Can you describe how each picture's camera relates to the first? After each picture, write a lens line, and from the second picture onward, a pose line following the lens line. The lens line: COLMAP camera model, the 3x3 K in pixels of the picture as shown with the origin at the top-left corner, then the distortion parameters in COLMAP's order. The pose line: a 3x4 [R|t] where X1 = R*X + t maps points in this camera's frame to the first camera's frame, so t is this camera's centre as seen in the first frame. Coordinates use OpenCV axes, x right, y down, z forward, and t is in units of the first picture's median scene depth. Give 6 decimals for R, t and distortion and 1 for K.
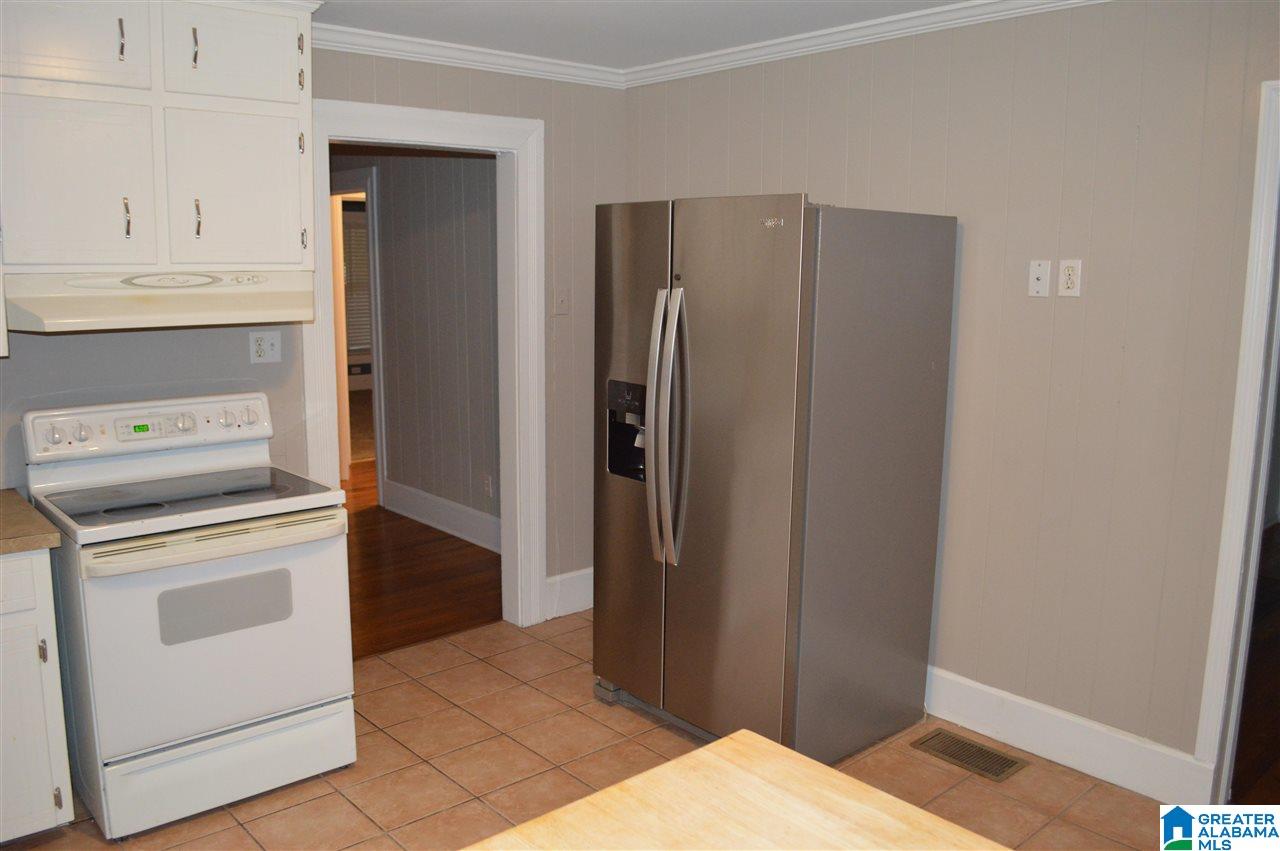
lens RADIAL K [[1024.4, 0, 640.4], [0, 1024.4, 427.4], [0, 0, 1]] dist [-0.079649, 0.010975]
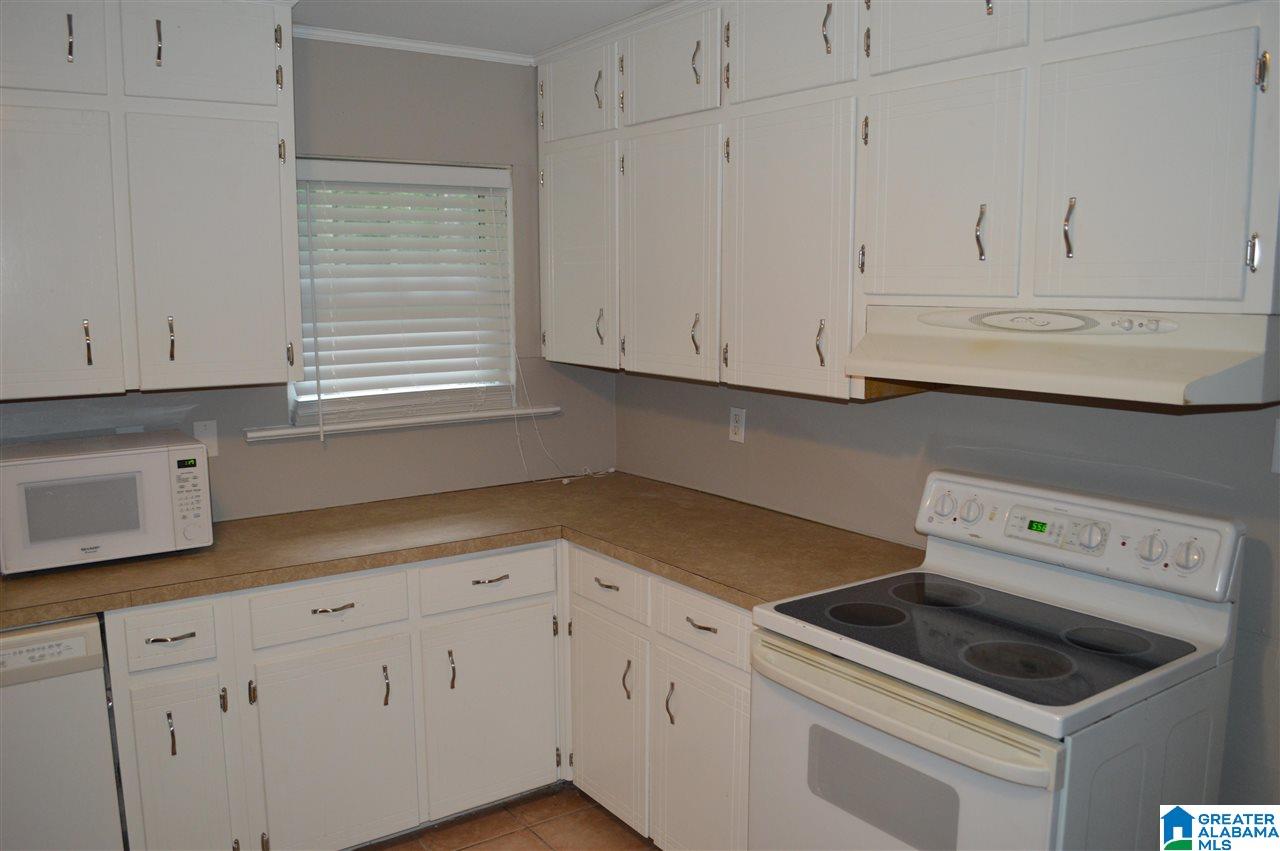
lens RADIAL K [[1024.4, 0, 641.6], [0, 1024.4, 425.6], [0, 0, 1]] dist [-0.079649, 0.010975]
pose [[-0.113230, 0.124153, -0.985781, 0.242456], [-0.158060, 0.977276, 0.141237, -0.130572], [0.980916, 0.171805, -0.091034, 0.806741]]
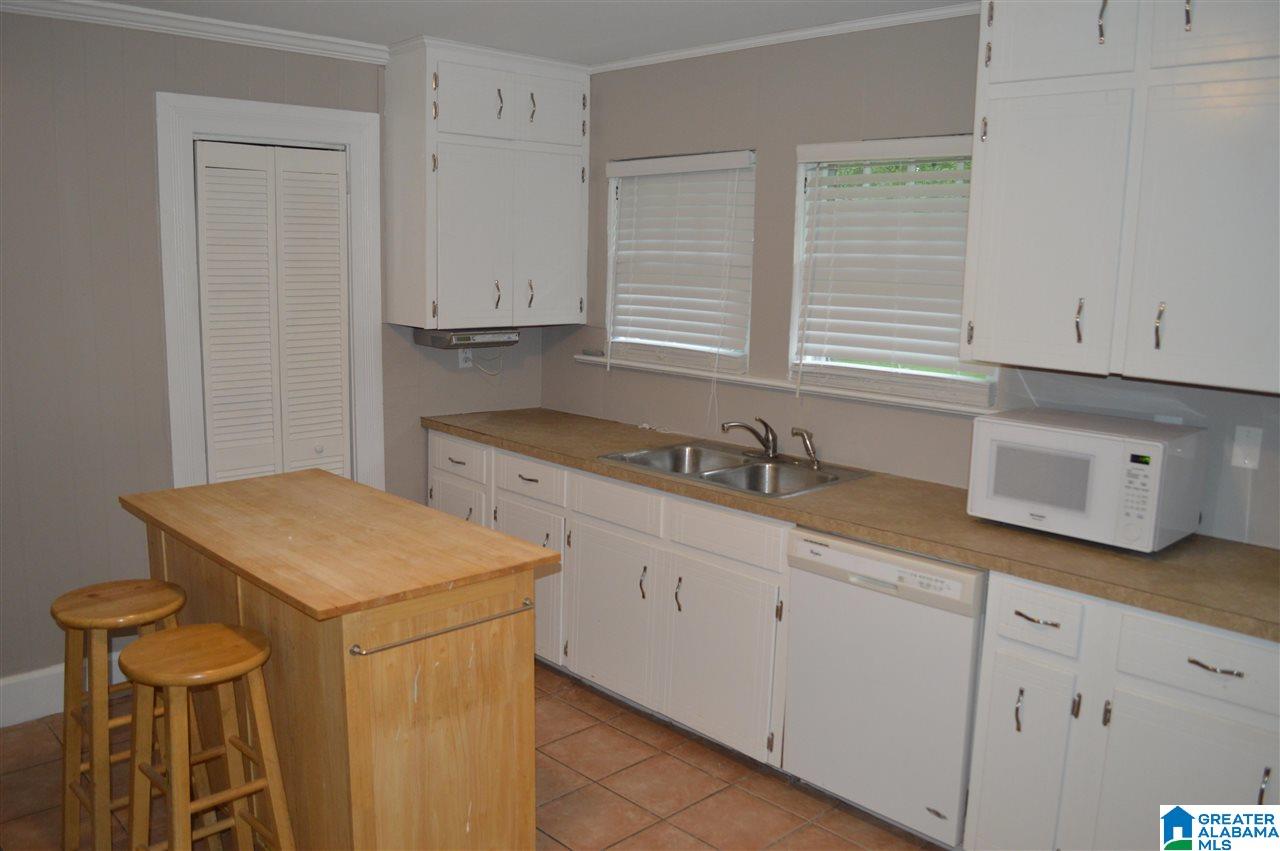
lens RADIAL K [[1024.4, 0, 629.0], [0, 1024.4, 419.1], [0, 0, 1]] dist [-0.079649, 0.010975]
pose [[-0.999010, -0.036798, -0.024994, -0.140594], [-0.042748, 0.949574, 0.310616, -0.178307], [0.012303, 0.311377, -0.950207, 1.105095]]
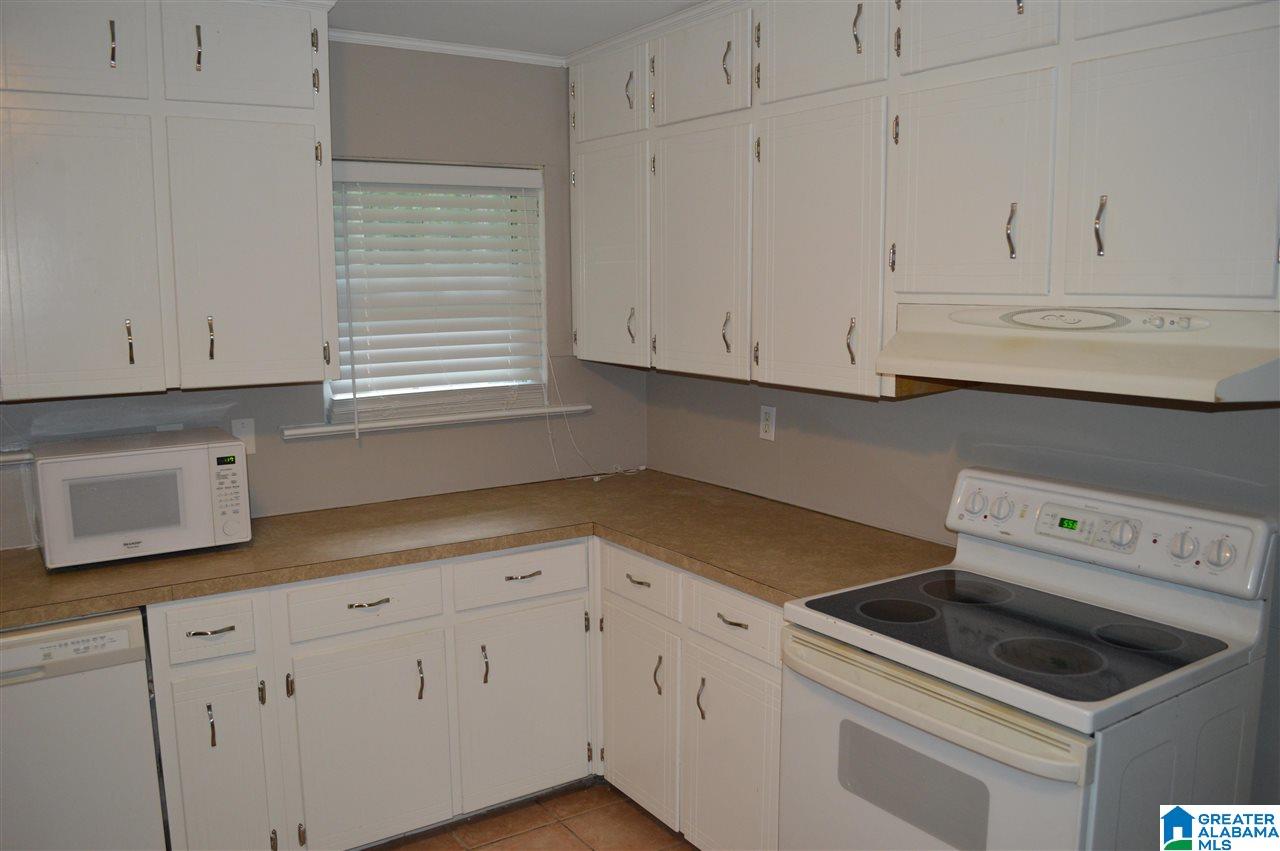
lens RADIAL K [[1024.4, 0, 641.8], [0, 1024.4, 426.3], [0, 0, 1]] dist [-0.079649, 0.010975]
pose [[-0.140120, 0.125806, -0.982110, 0.251294], [-0.154441, 0.976977, 0.147183, -0.130339], [0.978015, 0.172302, -0.117464, 0.804902]]
